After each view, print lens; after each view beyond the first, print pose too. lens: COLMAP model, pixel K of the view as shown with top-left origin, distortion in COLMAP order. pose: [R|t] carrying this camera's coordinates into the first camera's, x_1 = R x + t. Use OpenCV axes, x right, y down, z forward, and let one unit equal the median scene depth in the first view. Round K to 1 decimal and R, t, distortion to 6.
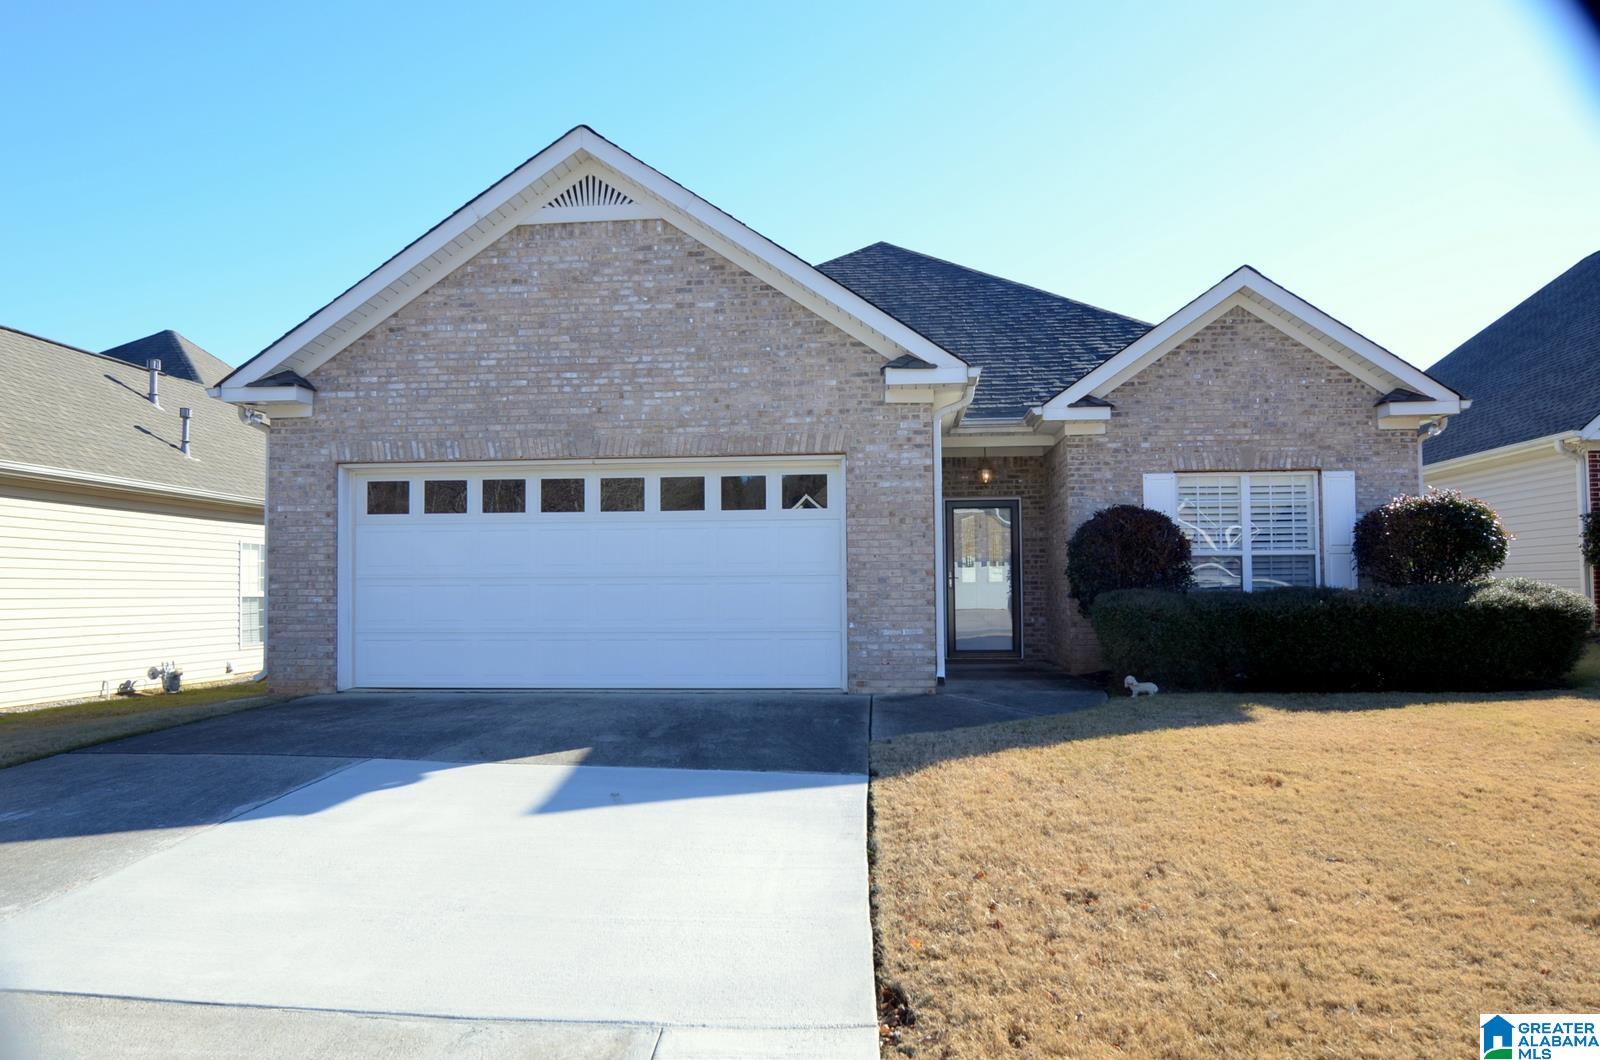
lens RADIAL K [[1100.5, 0, 803.4], [0, 1100.5, 543.6], [0, 0, 1]] dist [-0.035215, 0.001210]
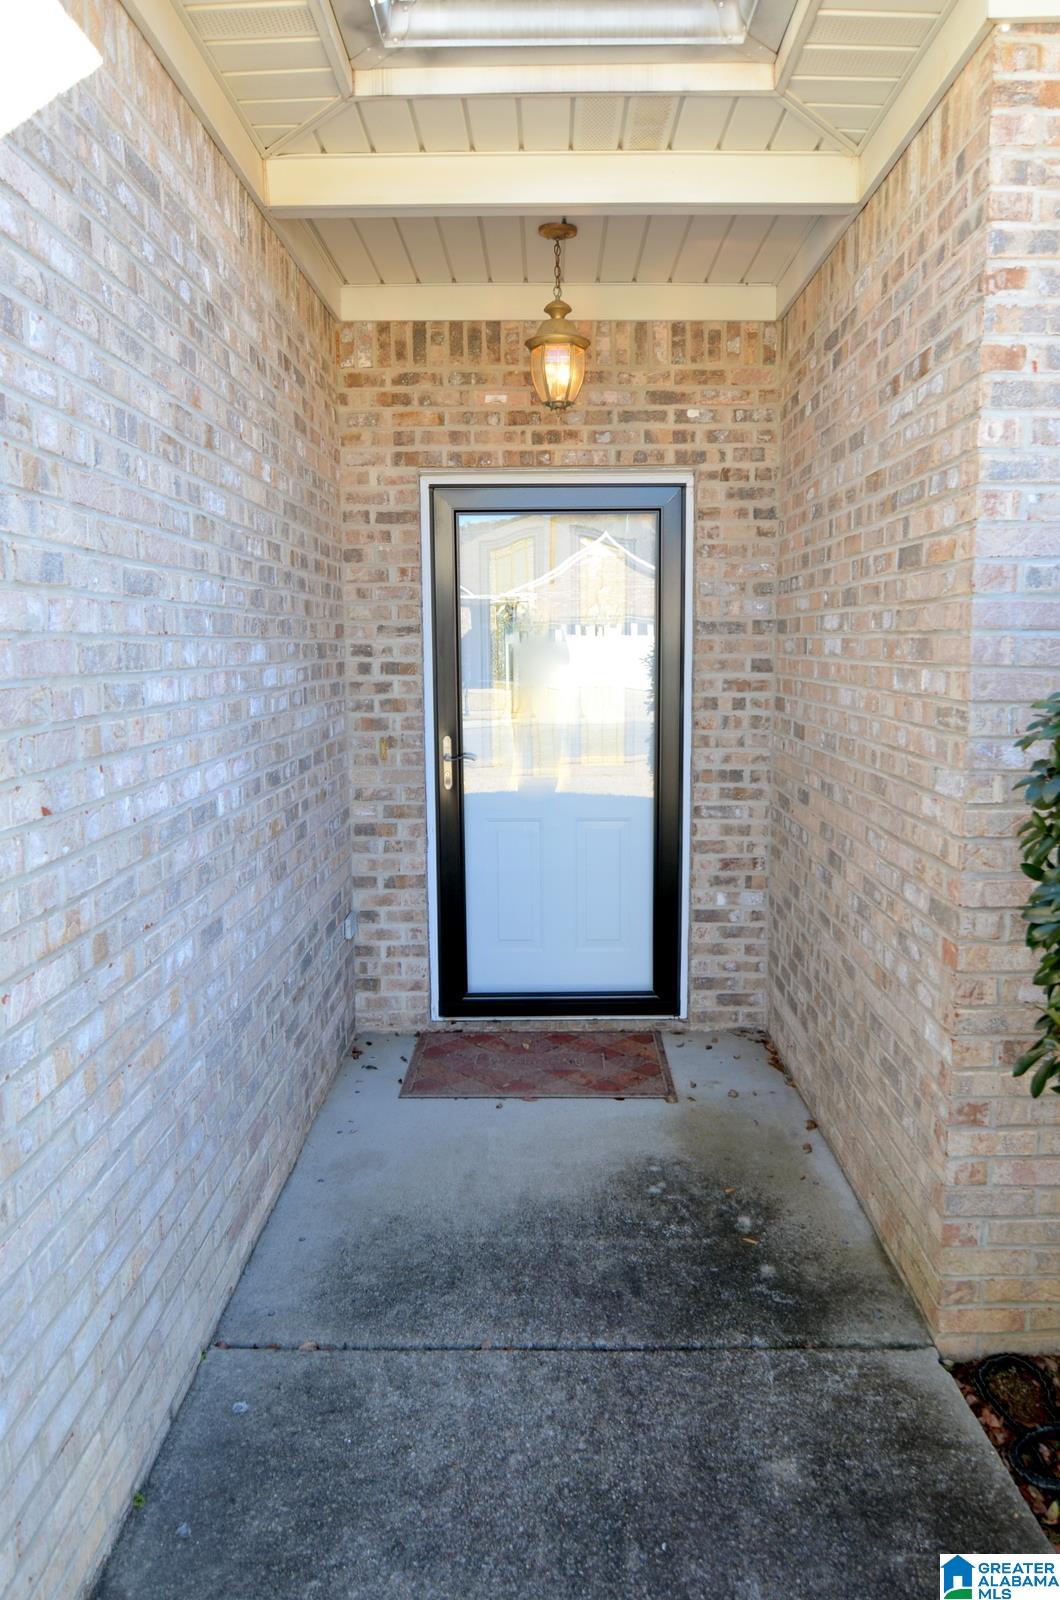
lens RADIAL K [[1100.5, 0, 530.0], [0, 1100.5, 800.0], [0, 0, 1]] dist [-0.035215, 0.001210]
pose [[0.997600, -0.008379, 0.068733, 0.136773], [-0.004436, 0.982879, 0.184201, -0.011539], [-0.069099, -0.184064, 0.980482, 0.715640]]
